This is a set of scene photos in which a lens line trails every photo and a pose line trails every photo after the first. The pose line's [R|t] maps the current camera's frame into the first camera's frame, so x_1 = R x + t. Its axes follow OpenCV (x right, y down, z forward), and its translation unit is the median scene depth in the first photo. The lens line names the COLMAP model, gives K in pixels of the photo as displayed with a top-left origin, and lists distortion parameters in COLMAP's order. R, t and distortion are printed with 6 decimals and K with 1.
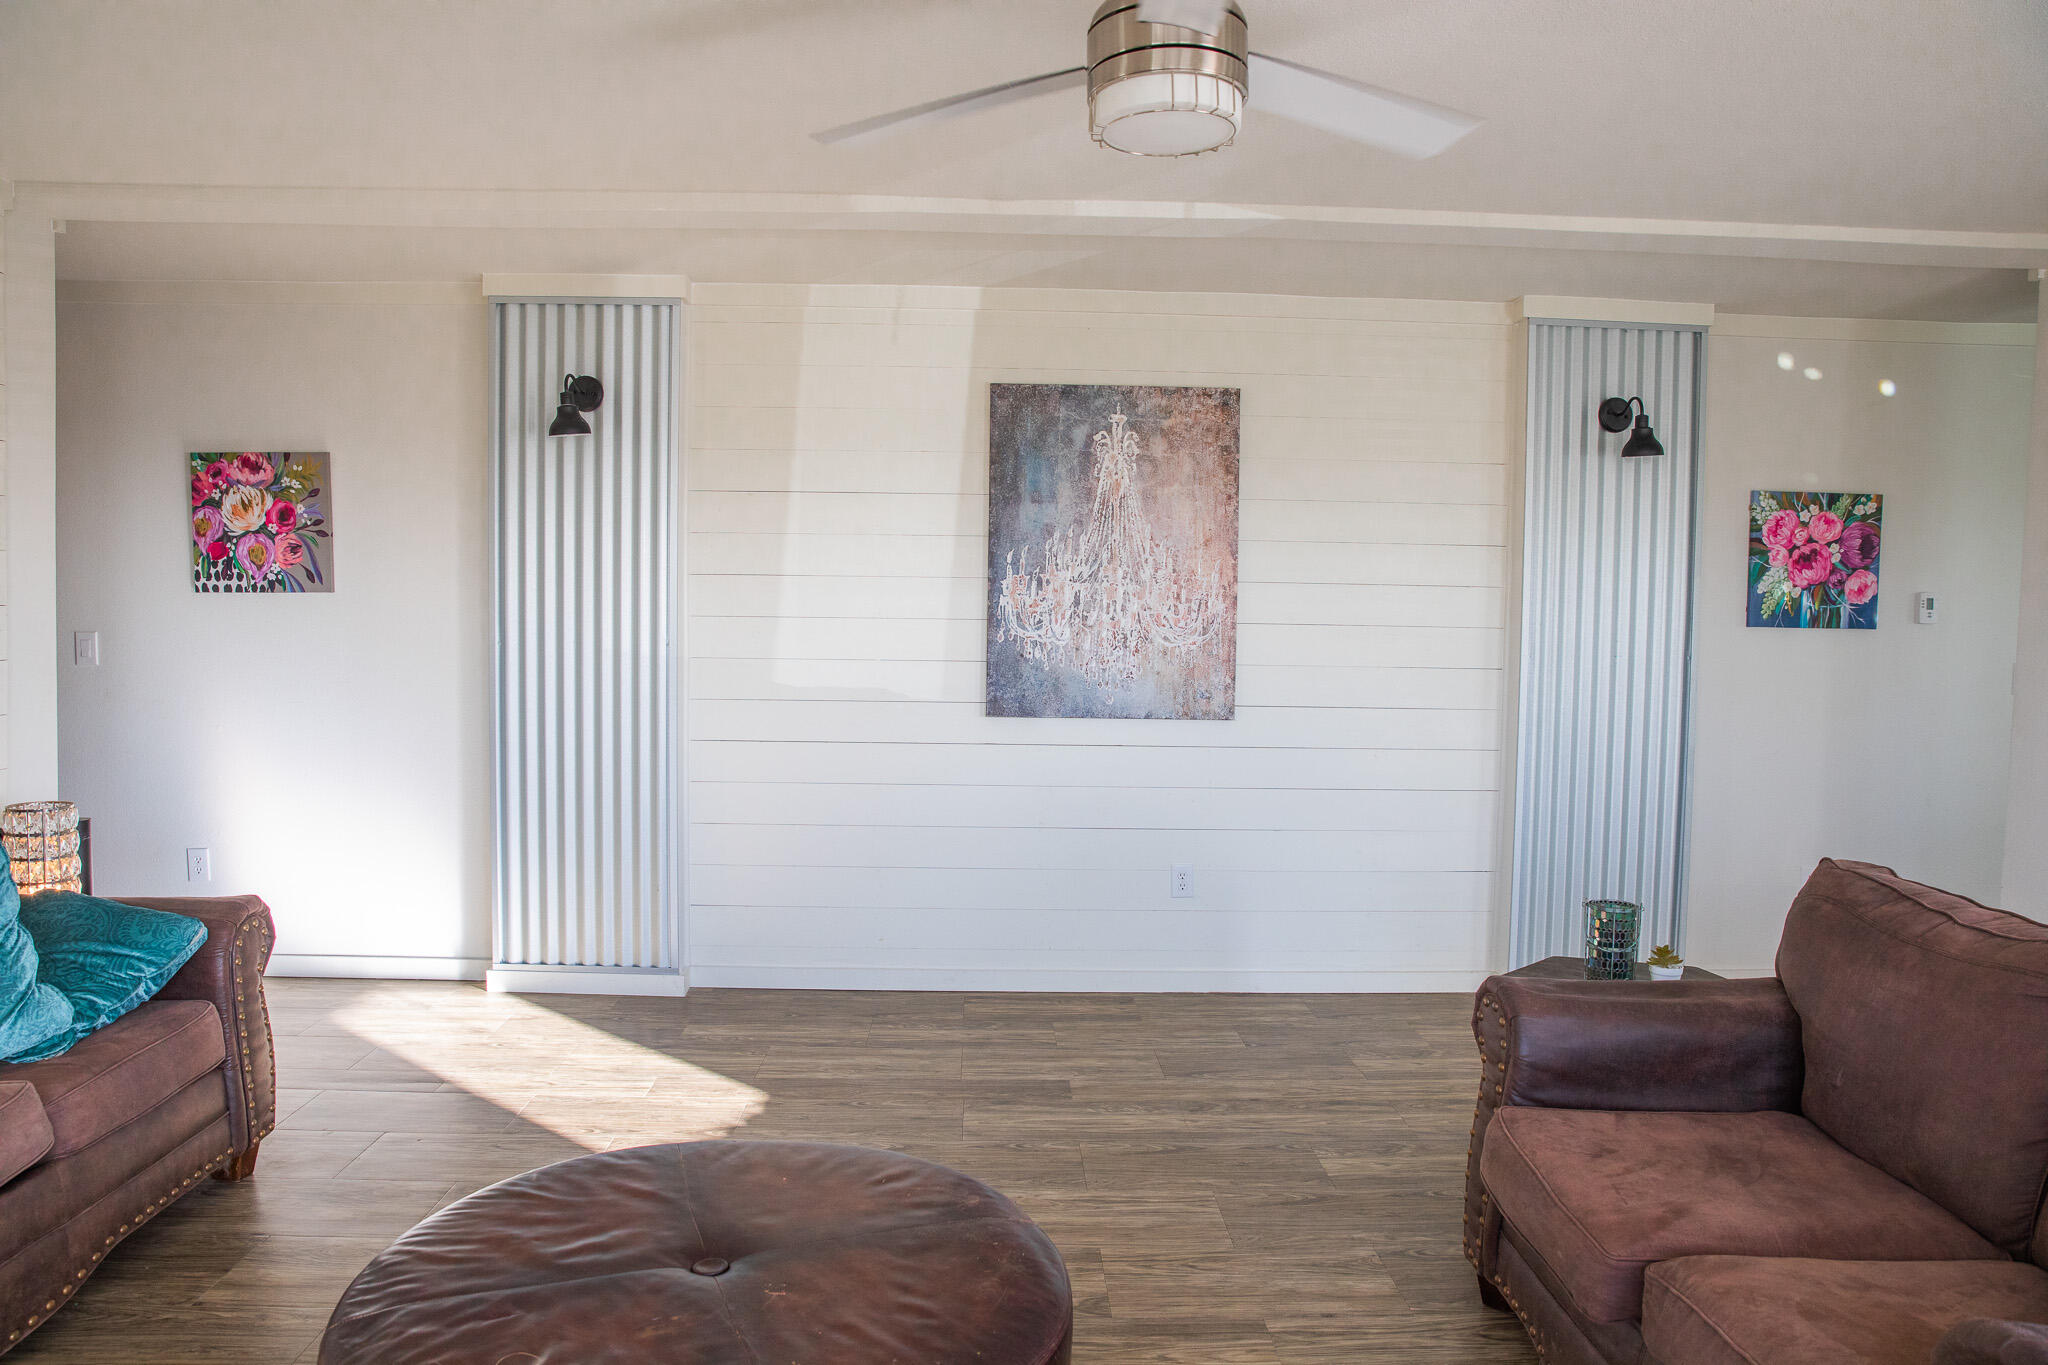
lens RADIAL K [[1391.9, 0, 1029.8], [0, 1391.9, 690.9], [0, 0, 1]] dist [-0.105181, 0.077362]
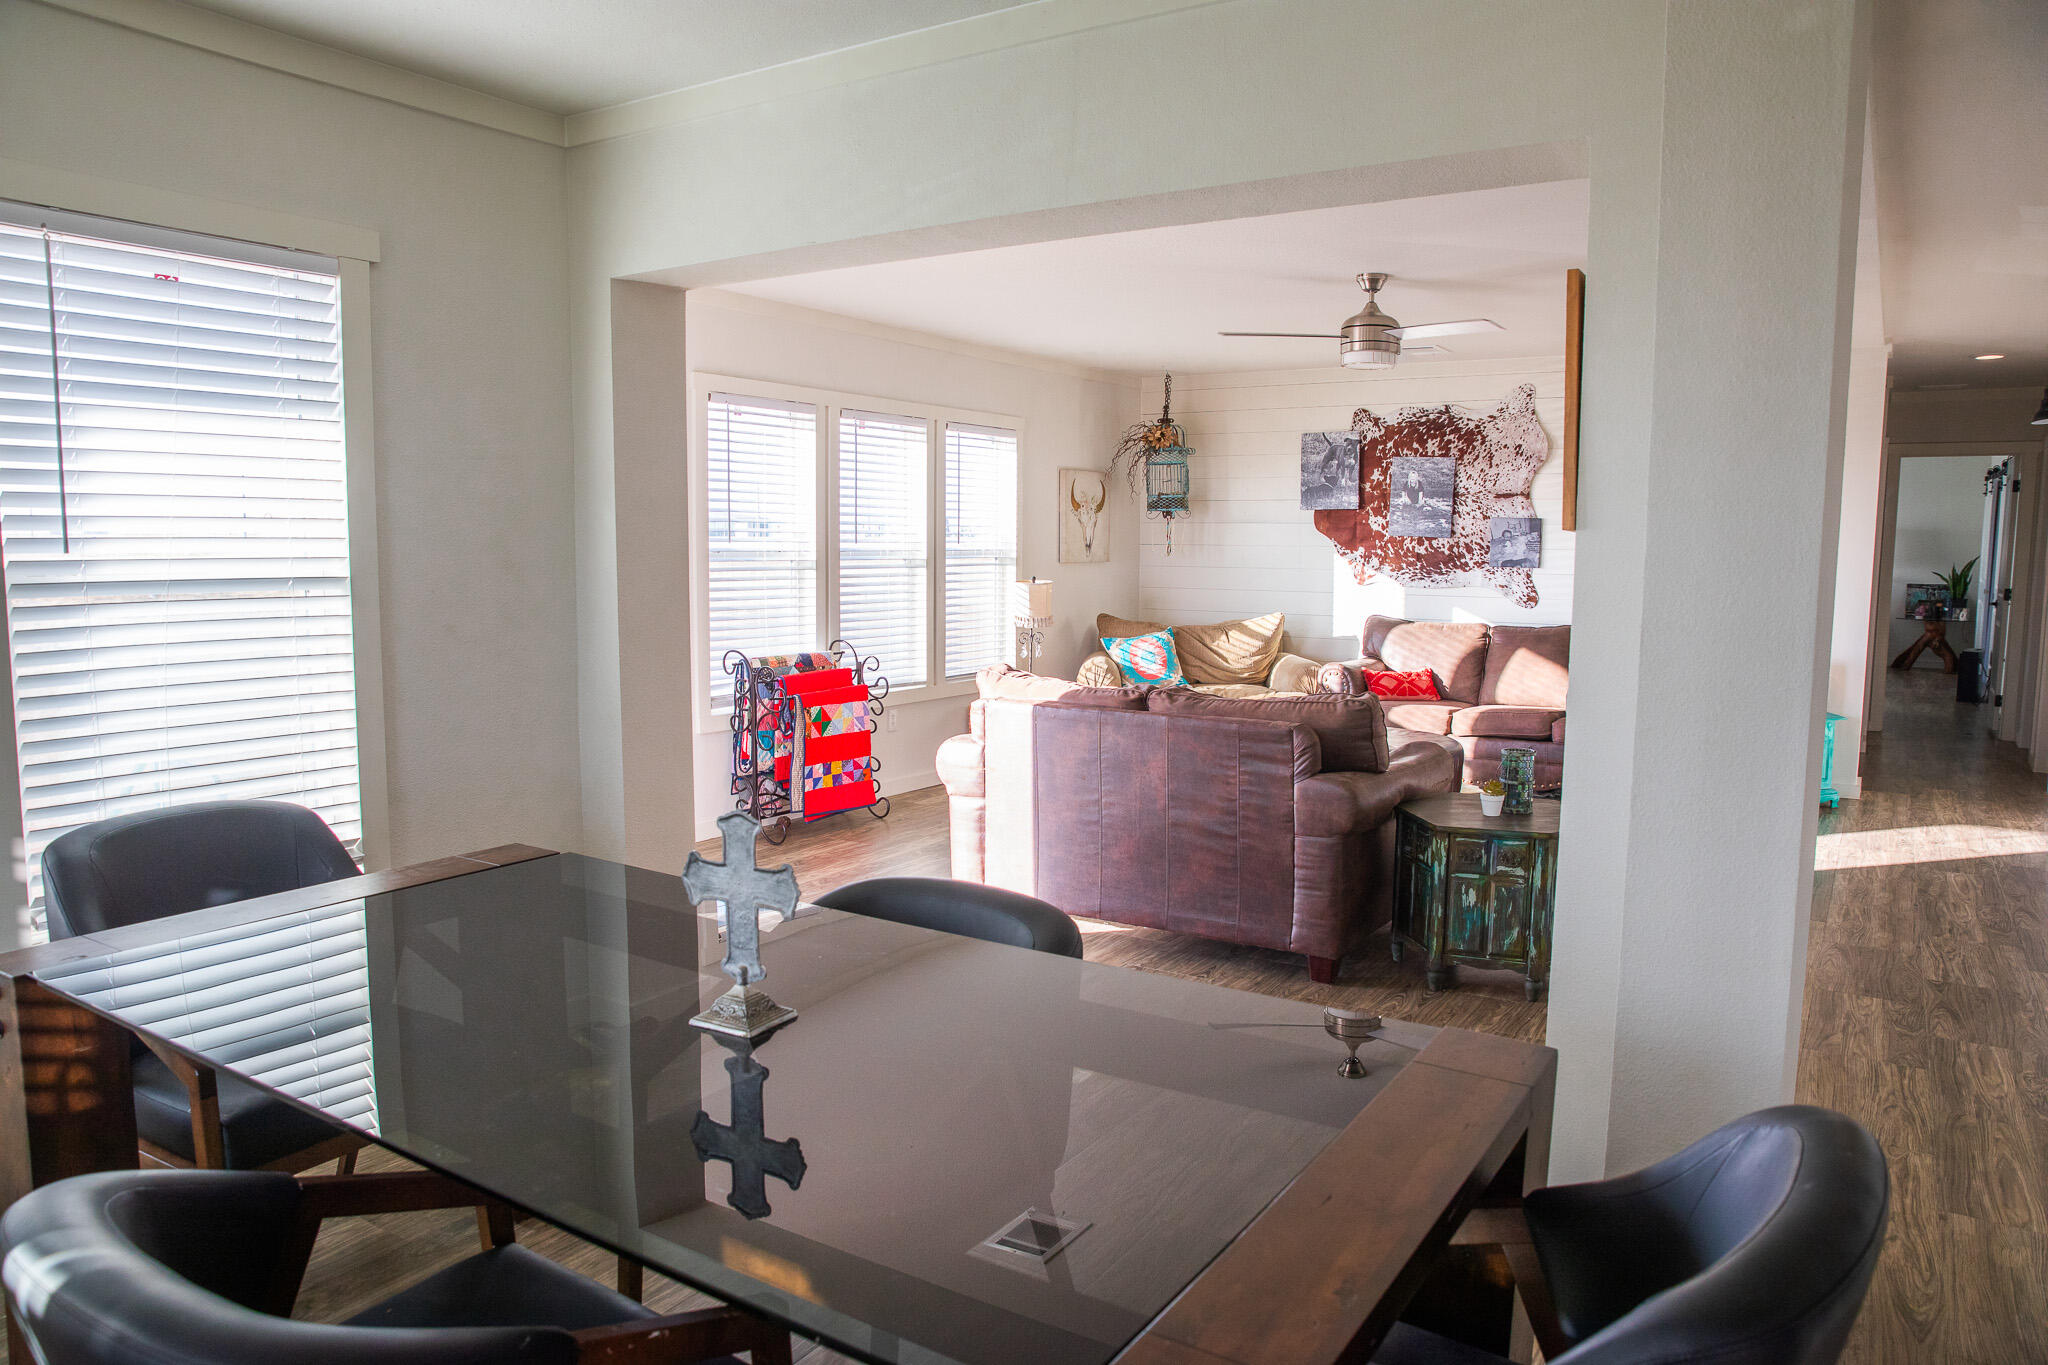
lens RADIAL K [[1391.9, 0, 1018.0], [0, 1391.9, 684.7], [0, 0, 1]] dist [-0.105181, 0.077362]
pose [[-0.563660, 0.067638, -0.823233, 1.216035], [-0.061975, 0.990369, 0.123804, -0.034872], [0.823679, 0.120803, -0.554039, 0.880100]]
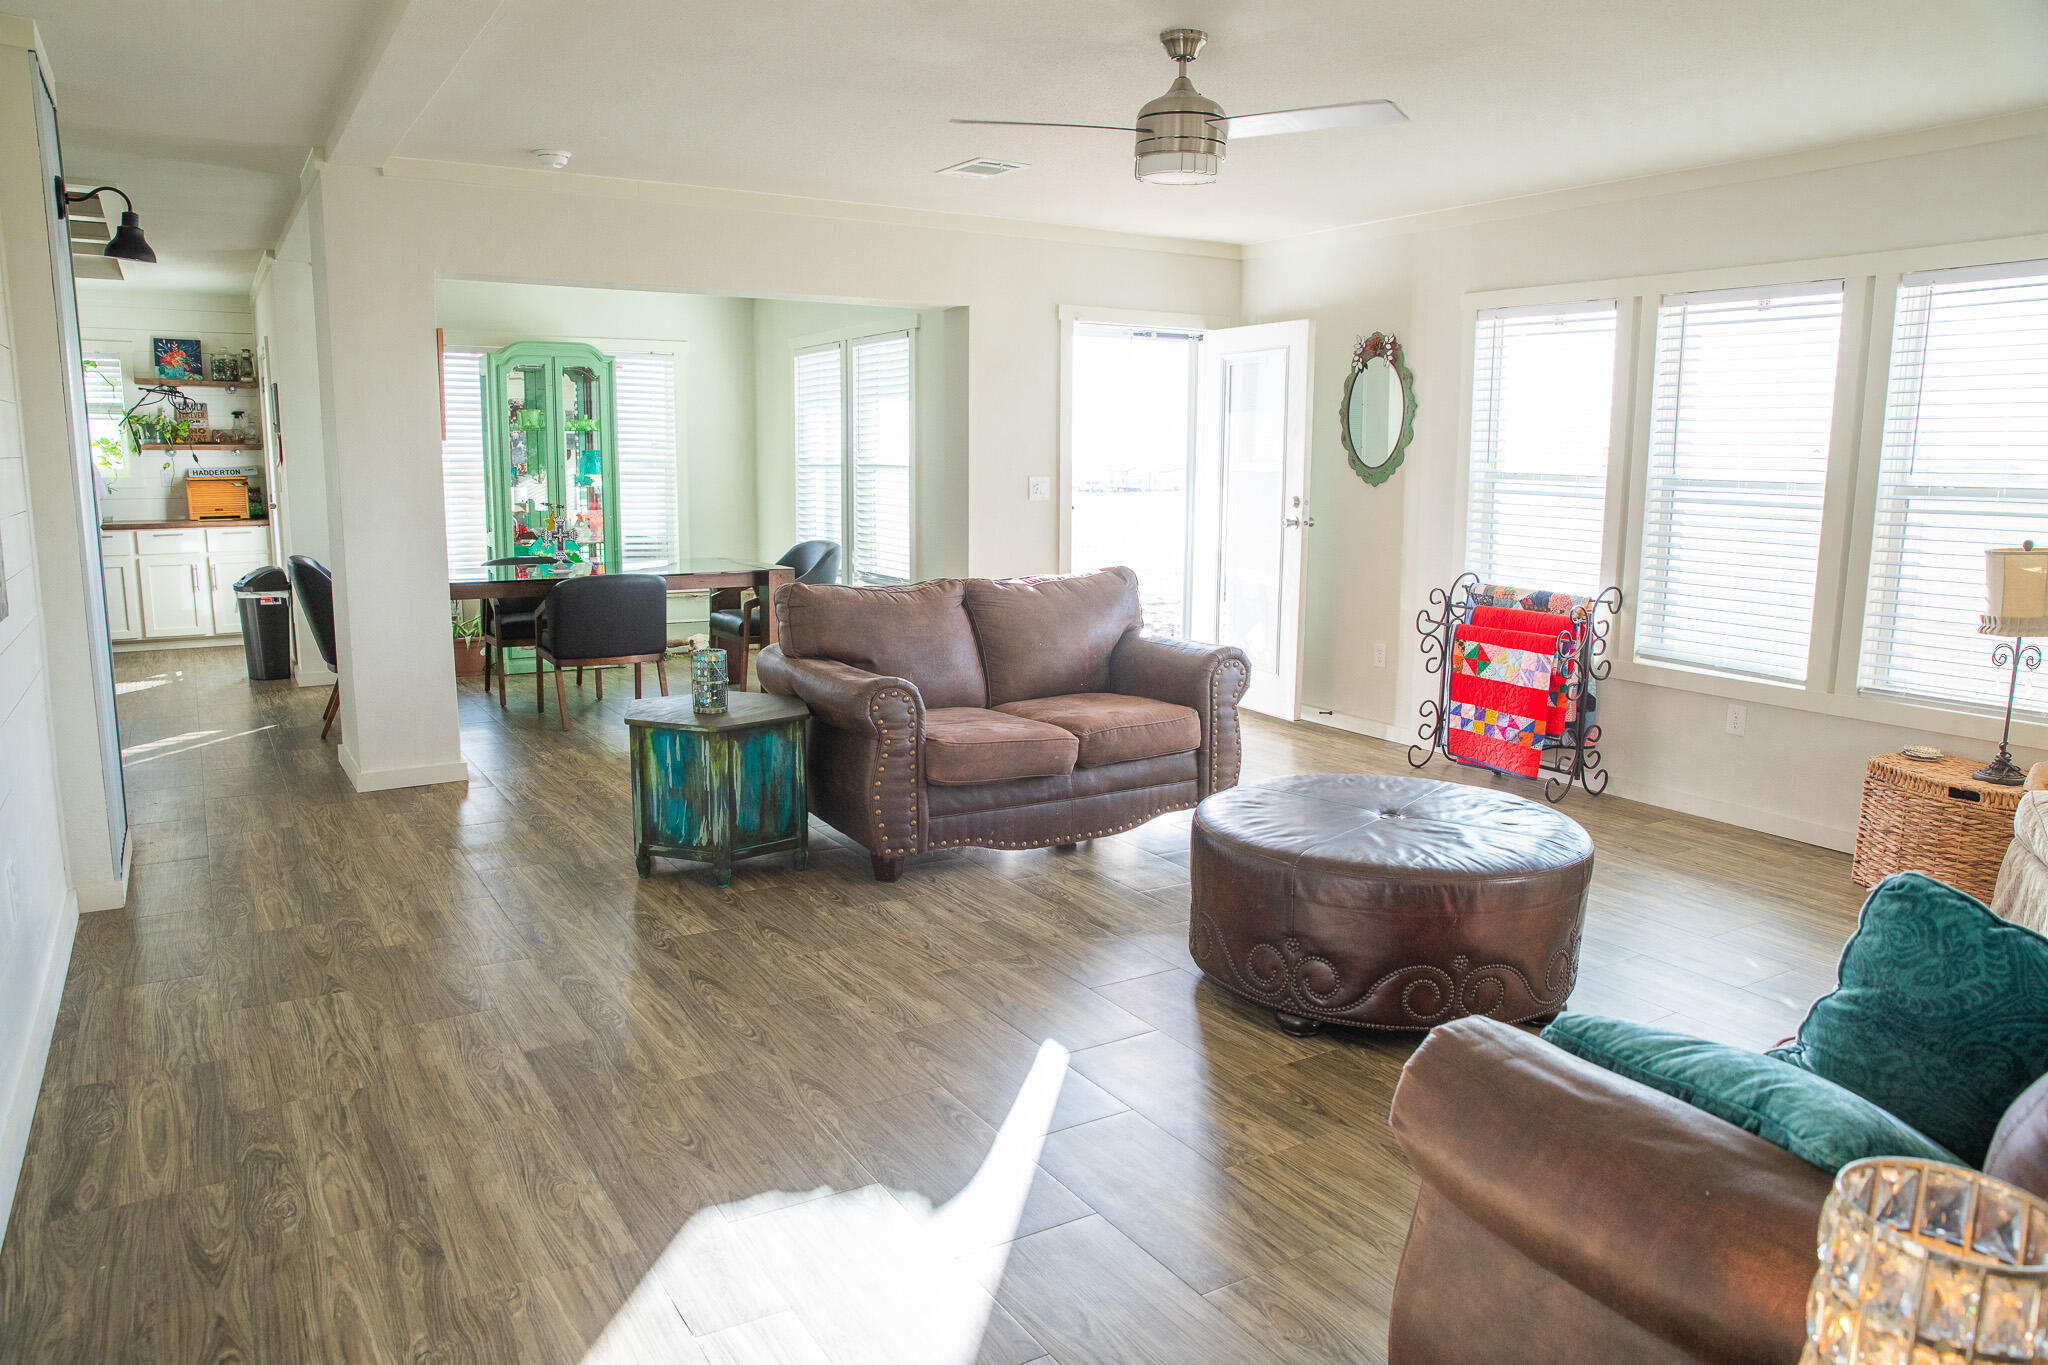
lens RADIAL K [[1391.9, 0, 1023.3], [0, 1391.9, 691.8], [0, 0, 1]] dist [-0.105181, 0.077362]
pose [[-0.501794, -0.166389, 0.848833, -0.621103], [0.029897, 0.977402, 0.209266, -0.060958], [-0.864470, 0.130386, -0.485480, 0.926044]]
